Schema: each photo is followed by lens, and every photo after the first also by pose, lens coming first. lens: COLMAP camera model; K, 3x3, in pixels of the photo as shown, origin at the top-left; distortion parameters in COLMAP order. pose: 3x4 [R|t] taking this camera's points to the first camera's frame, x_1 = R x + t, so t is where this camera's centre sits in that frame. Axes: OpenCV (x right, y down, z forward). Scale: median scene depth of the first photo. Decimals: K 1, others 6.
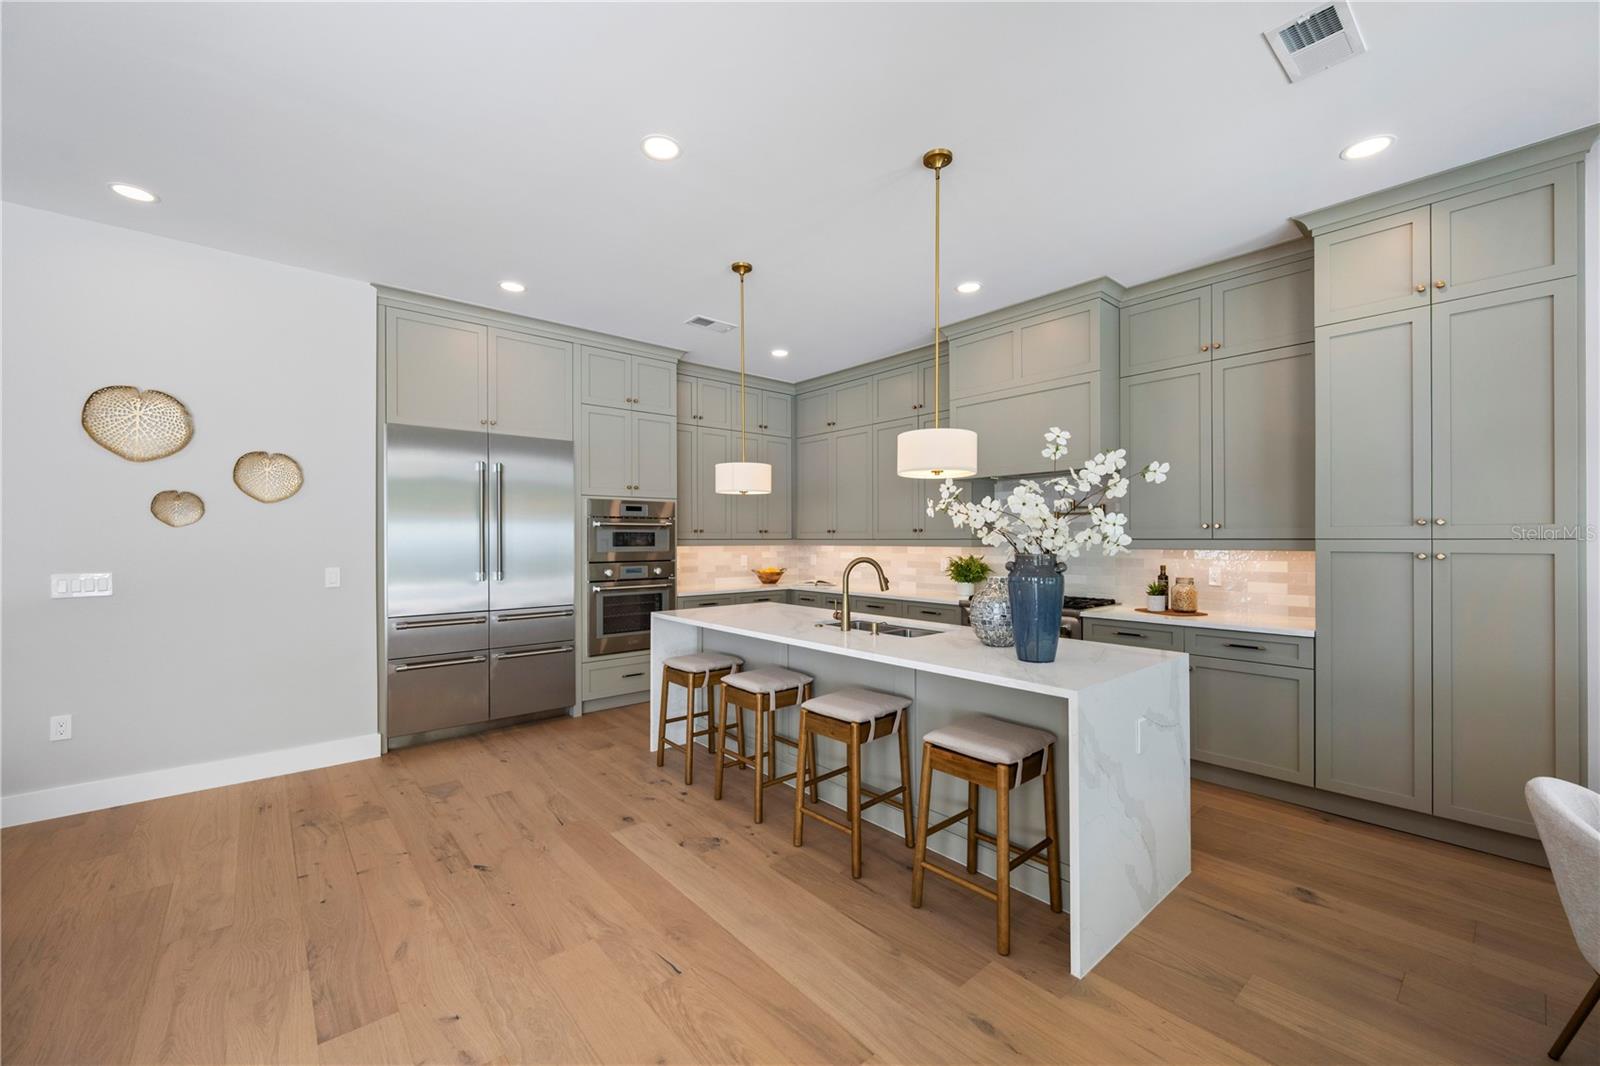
lens RADIAL K [[632.7, 0, 801.3], [0, 632.7, 537.9], [0, 0, 1]] dist [-0.000143, -0.000239]
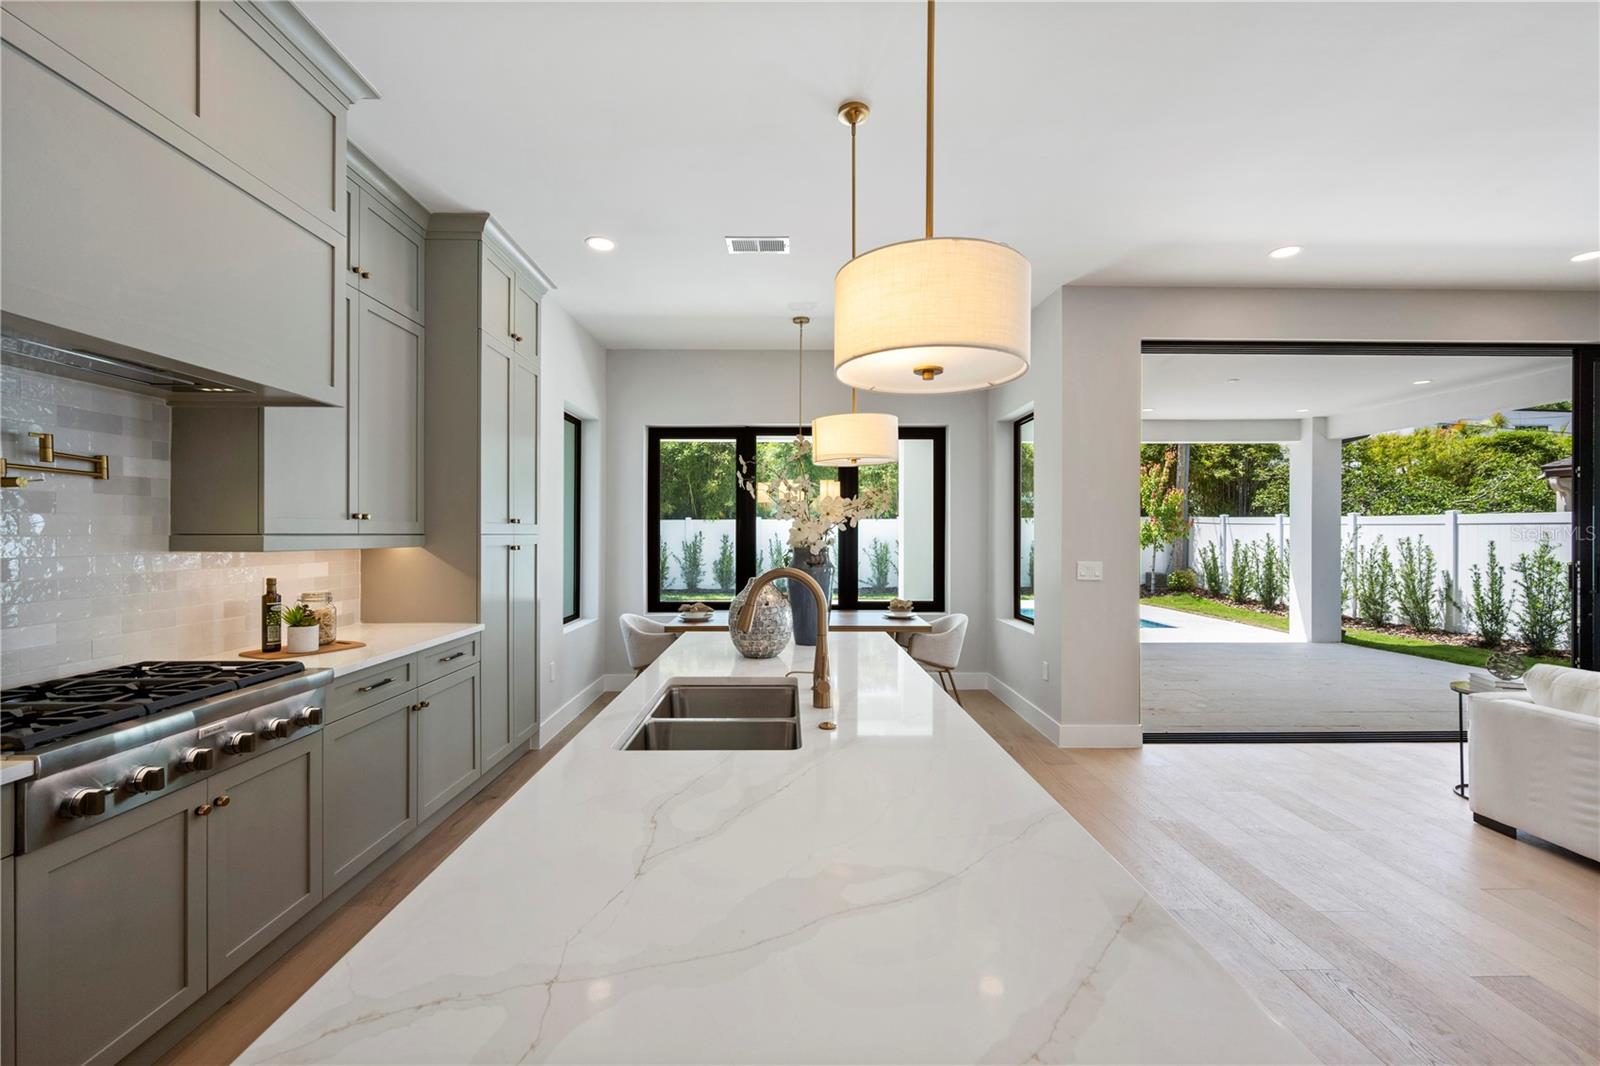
lens RADIAL K [[672.9, 0, 801.2], [0, 672.9, 536.9], [0, 0, 1]] dist [-0.000726, -0.000127]
pose [[-0.770221, -0.001759, 0.637775, -0.225823], [-0.000609, 0.999998, 0.002022, 0.002640], [-0.637777, 0.001169, -0.770220, 1.190810]]
